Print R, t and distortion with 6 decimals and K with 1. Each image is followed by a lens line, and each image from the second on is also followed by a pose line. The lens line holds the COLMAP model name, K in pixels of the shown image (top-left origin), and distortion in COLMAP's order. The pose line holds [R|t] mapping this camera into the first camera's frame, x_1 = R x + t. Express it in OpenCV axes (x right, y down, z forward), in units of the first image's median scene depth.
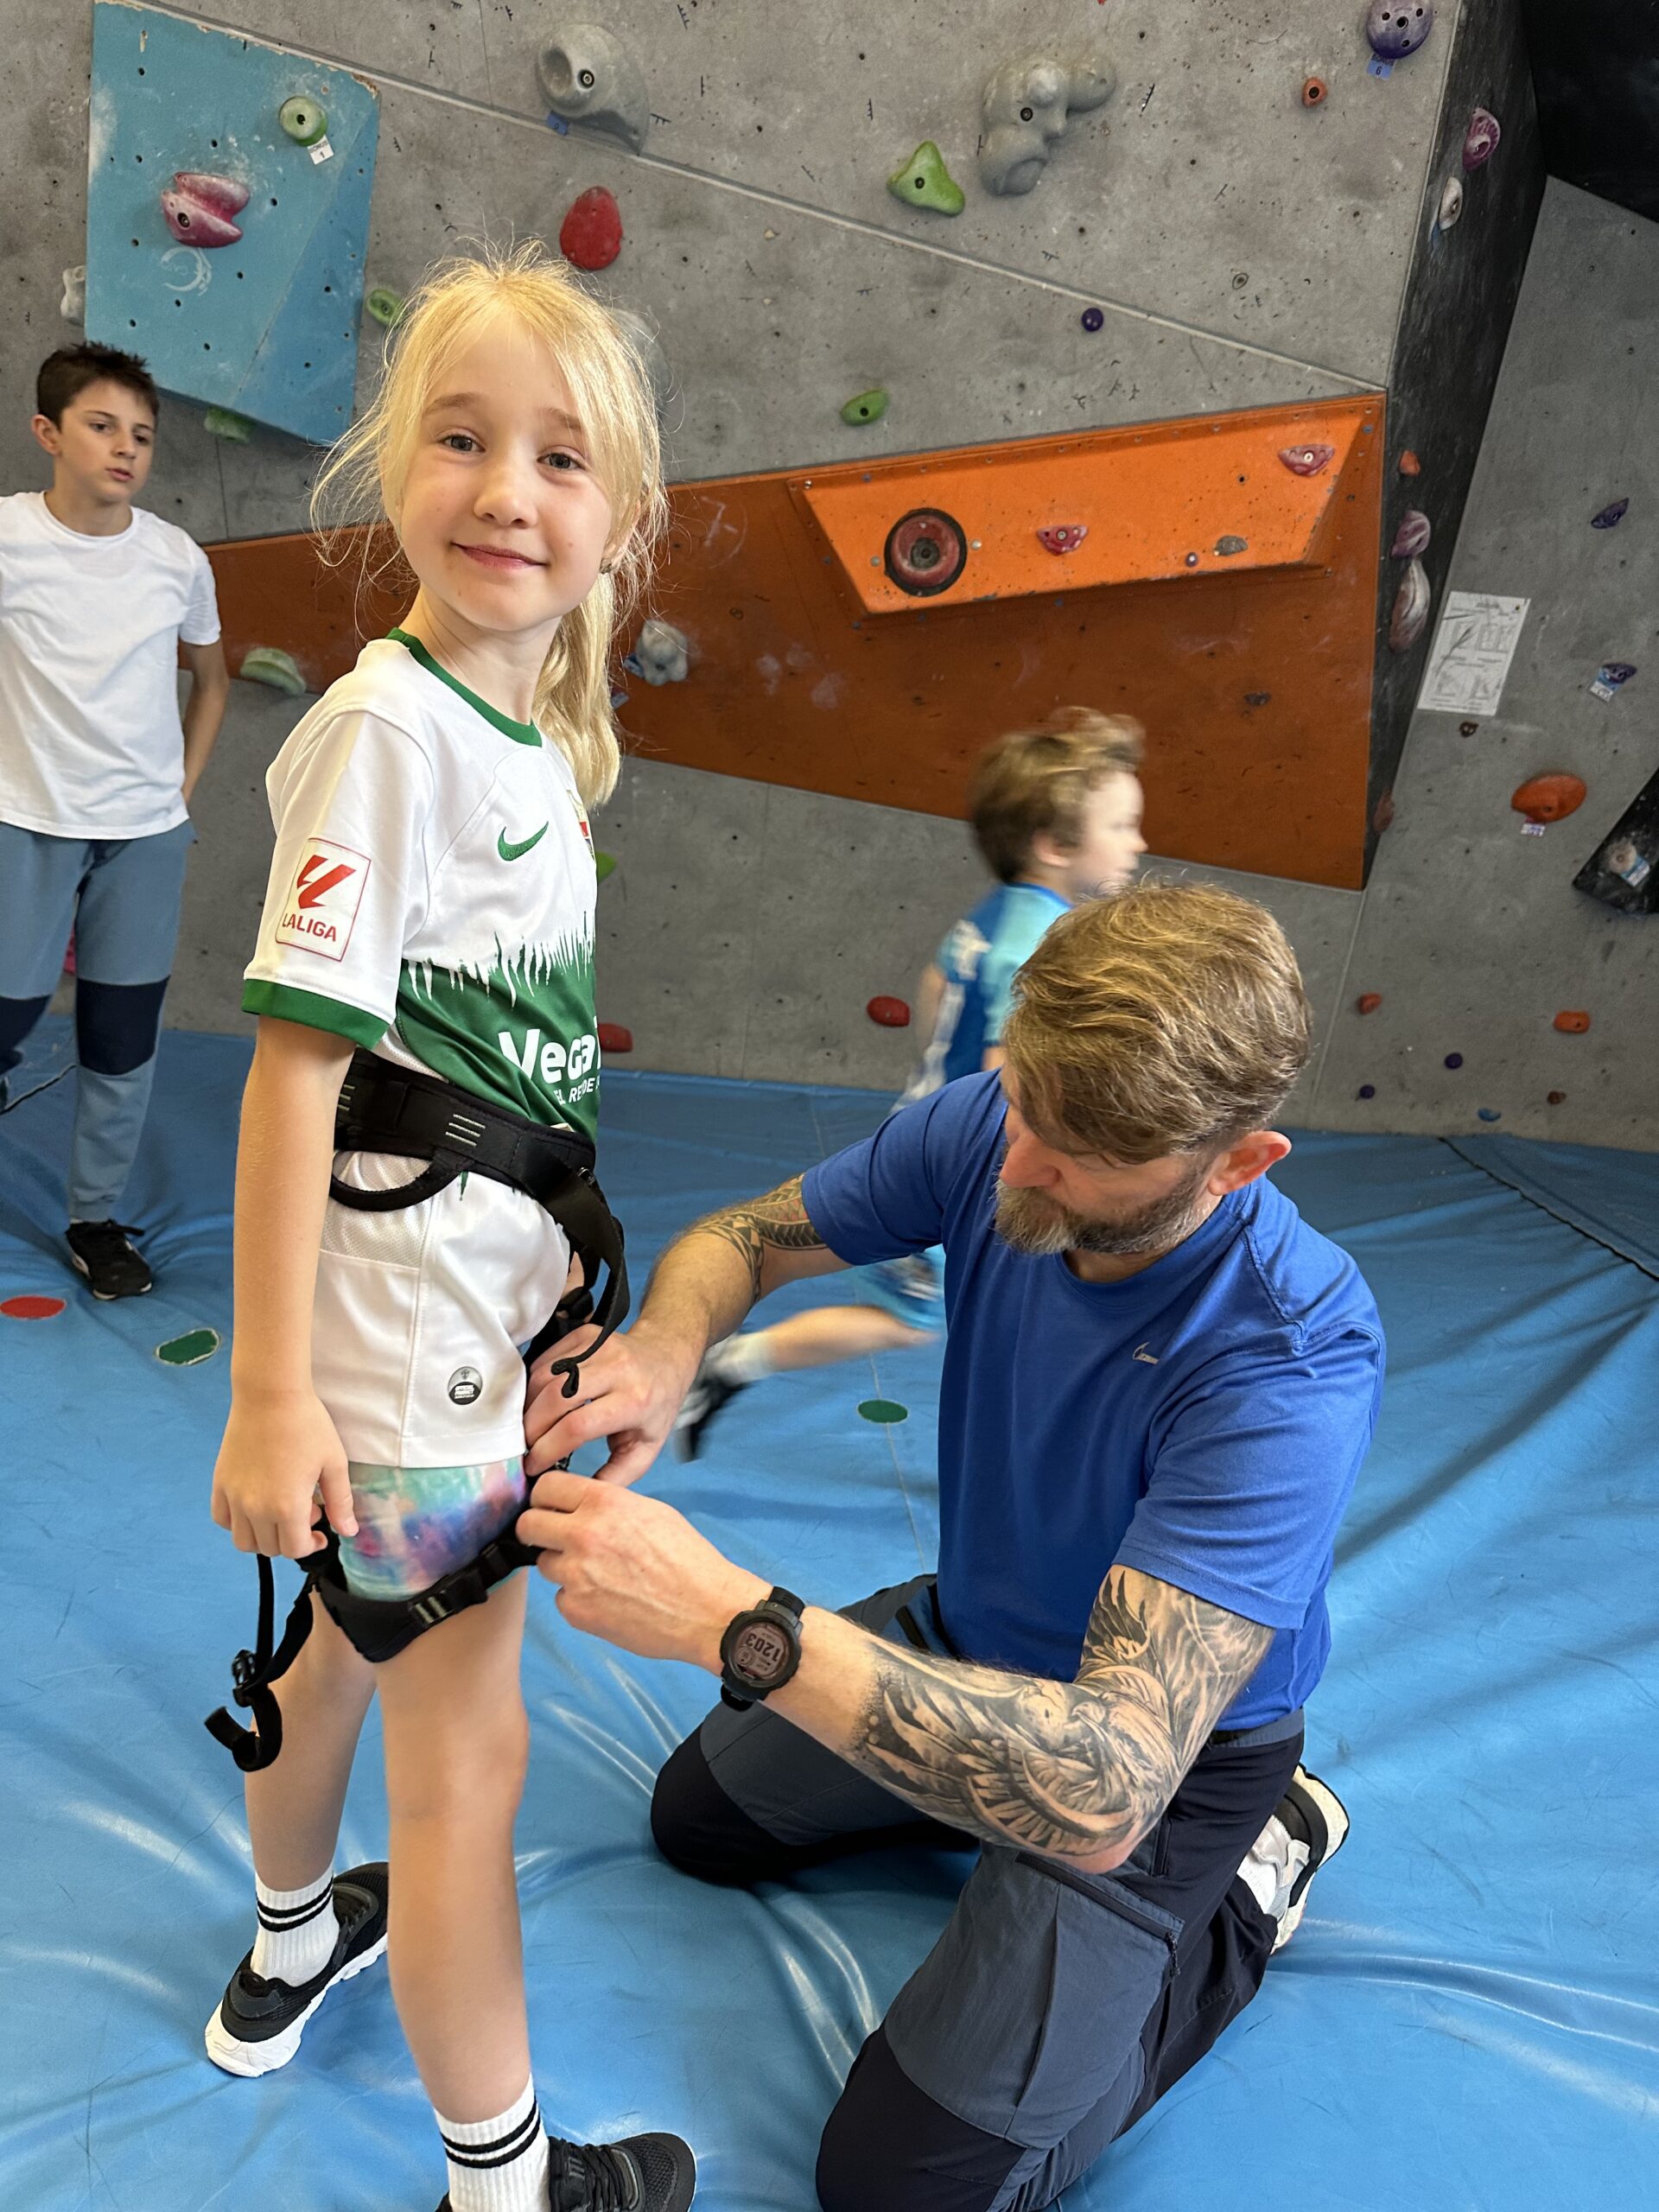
lens RADIAL K [[1551.2, 0, 838.1], [0, 1551.2, 1099.6], [0, 0, 1]] dist [0.037442, -0.048867]
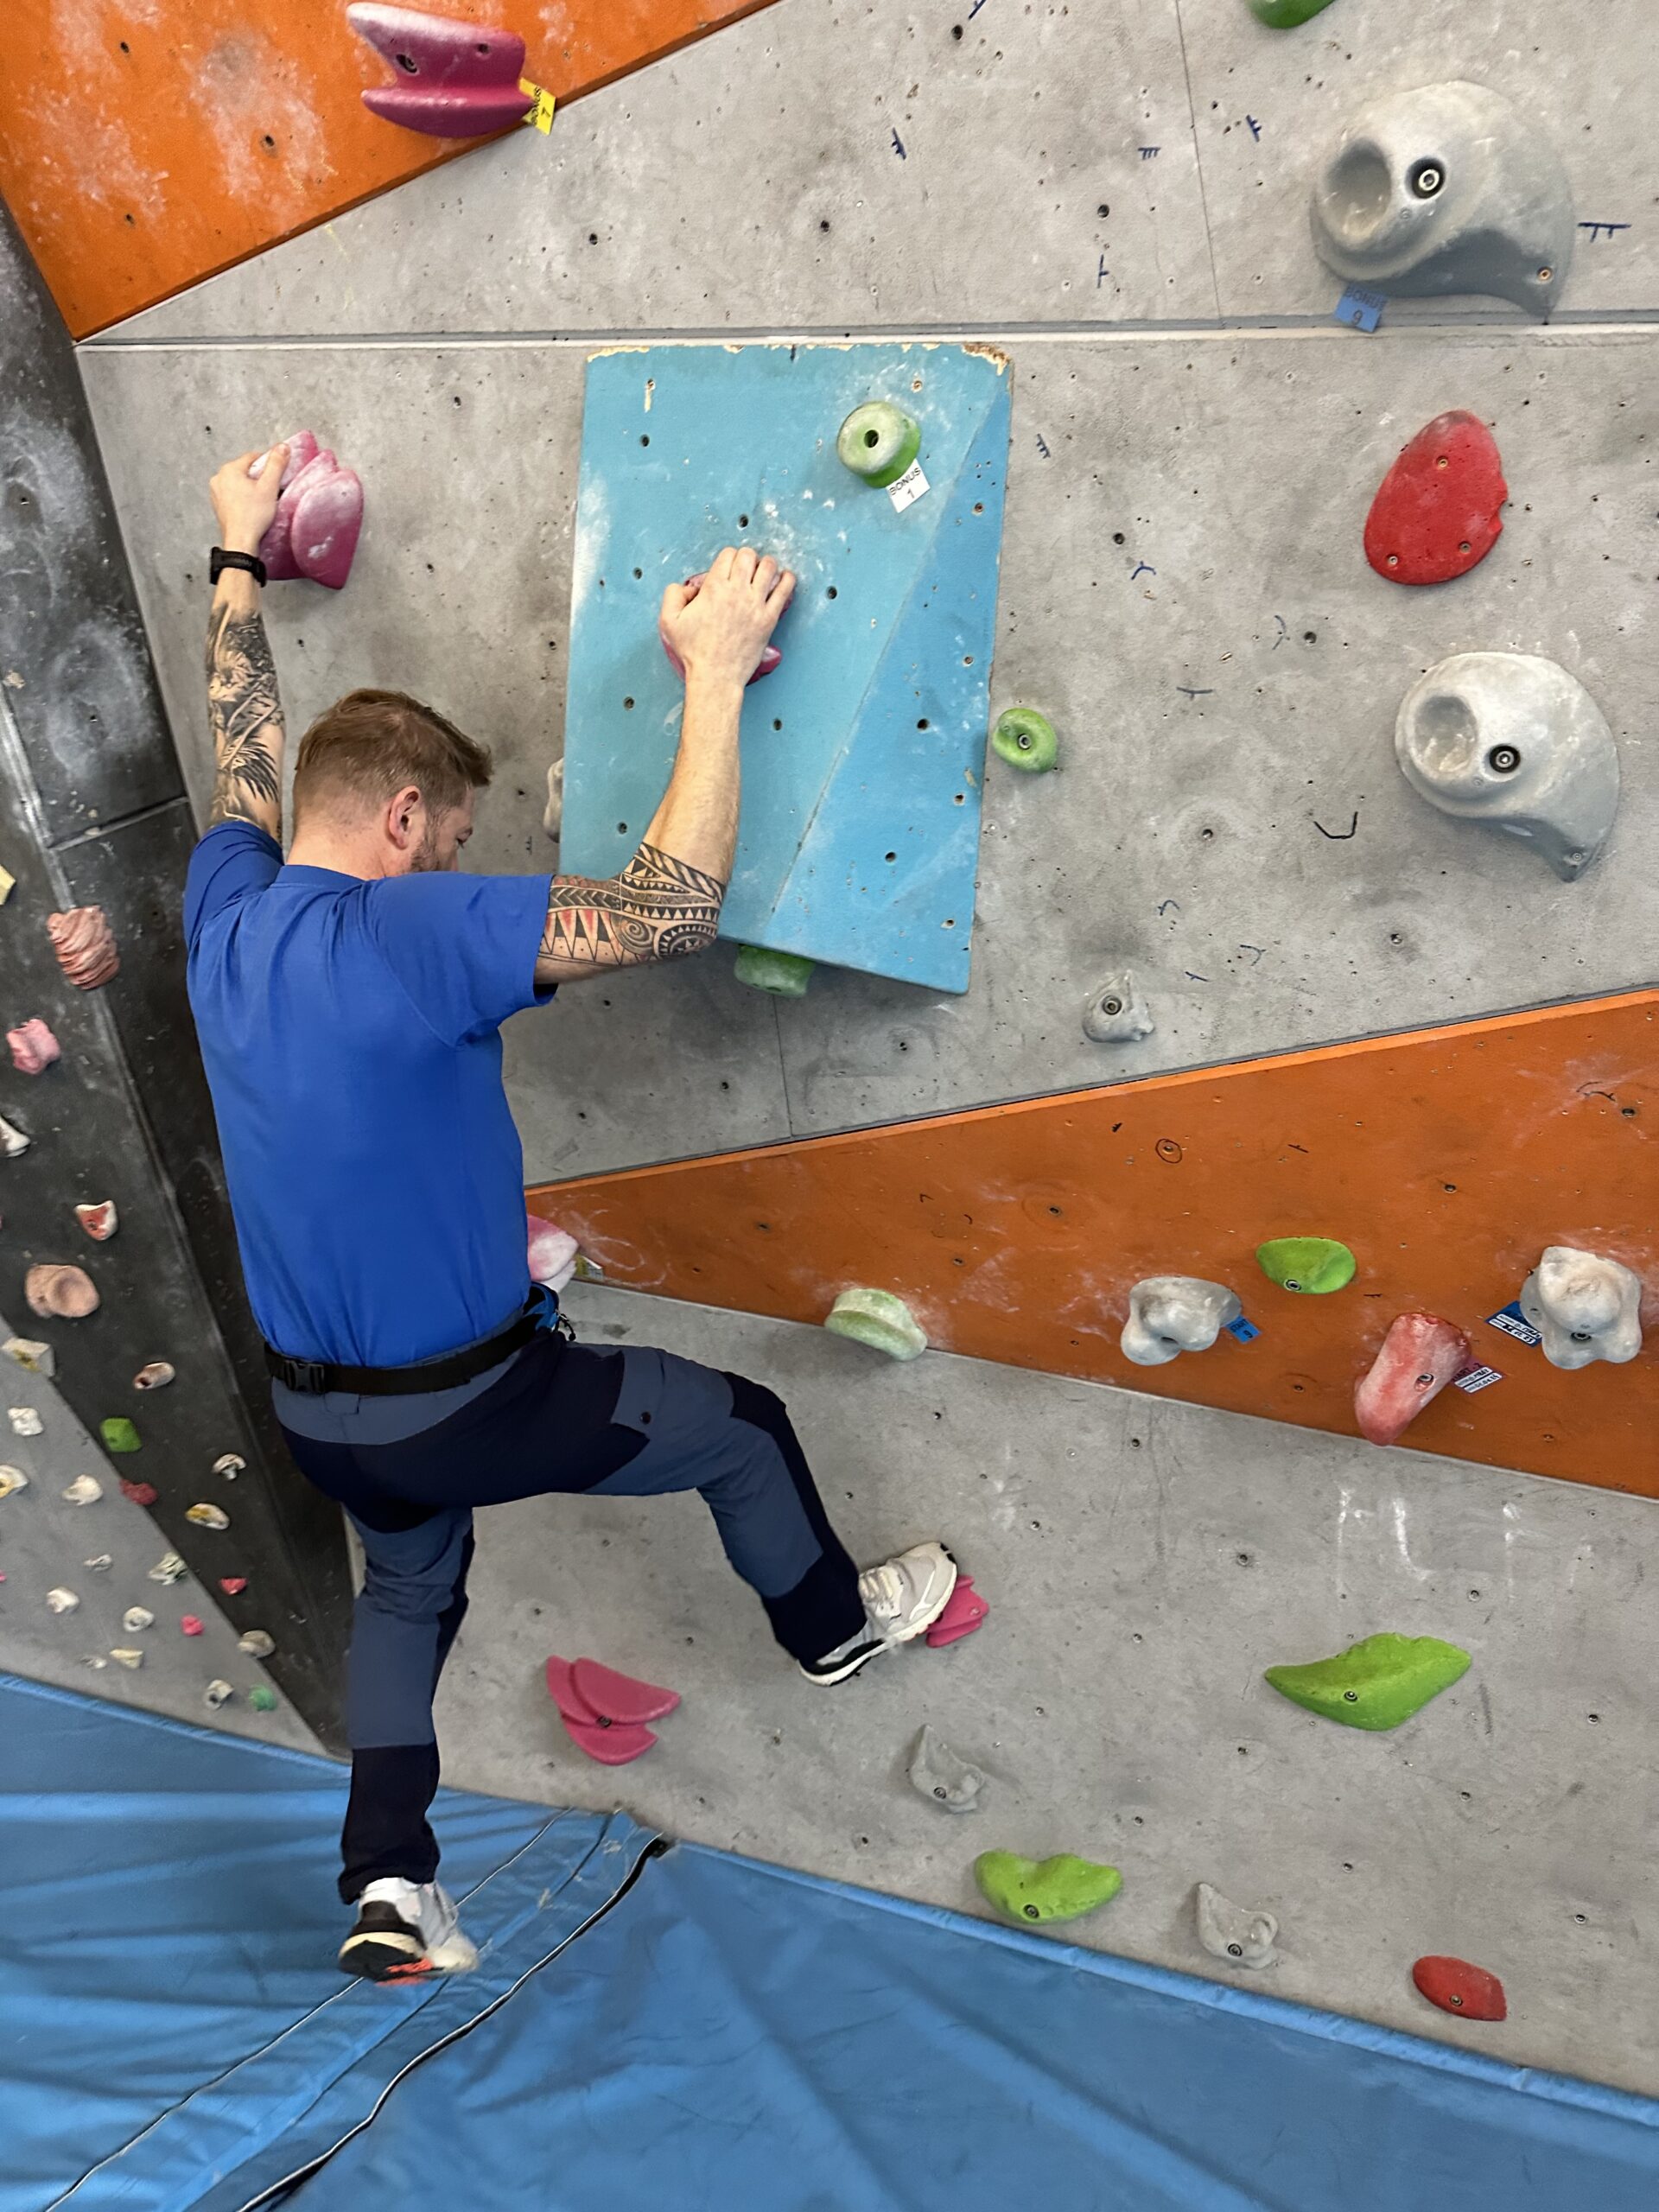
lens RADIAL K [[1551.2, 0, 828.8], [0, 1551.2, 1108.3], [0, 0, 1]] dist [0.037442, -0.048867]
pose [[0.884227, -0.056162, -0.463669, -0.113436], [-0.075928, 0.962253, -0.261350, -0.250609], [0.460844, 0.266299, 0.846586, 0.577197]]
